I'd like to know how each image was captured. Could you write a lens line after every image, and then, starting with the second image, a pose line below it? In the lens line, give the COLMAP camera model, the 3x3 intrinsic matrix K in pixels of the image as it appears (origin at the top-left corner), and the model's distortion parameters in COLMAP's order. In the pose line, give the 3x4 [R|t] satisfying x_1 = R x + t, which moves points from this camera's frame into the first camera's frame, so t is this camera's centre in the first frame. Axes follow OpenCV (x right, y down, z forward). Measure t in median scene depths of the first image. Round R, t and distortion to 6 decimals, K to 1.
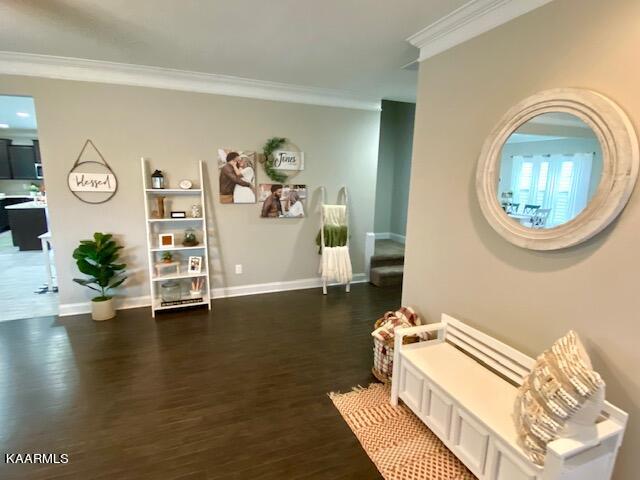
lens RADIAL K [[339.2, 0, 316.9], [0, 339.2, 241.4], [0, 0, 1]] dist [0.062997, -0.056966]
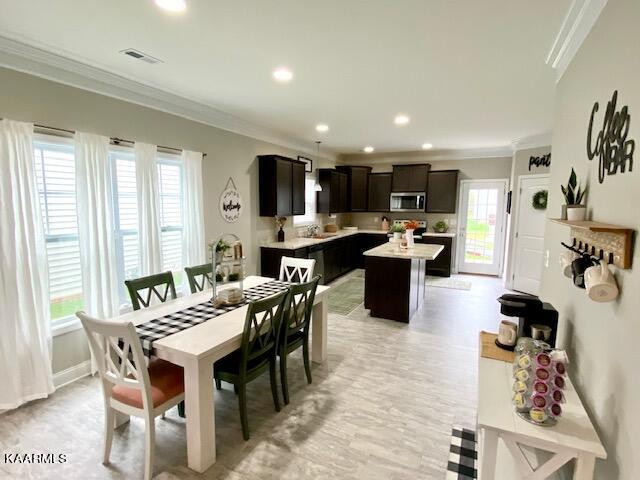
lens RADIAL K [[339.2, 0, 316.9], [0, 339.2, 241.4], [0, 0, 1]] dist [0.062997, -0.056966]
pose [[0.677749, 0.072993, -0.731662, -0.779535], [-0.135486, 0.990420, -0.026695, -0.154506], [0.722704, 0.117222, 0.681145, 0.766914]]
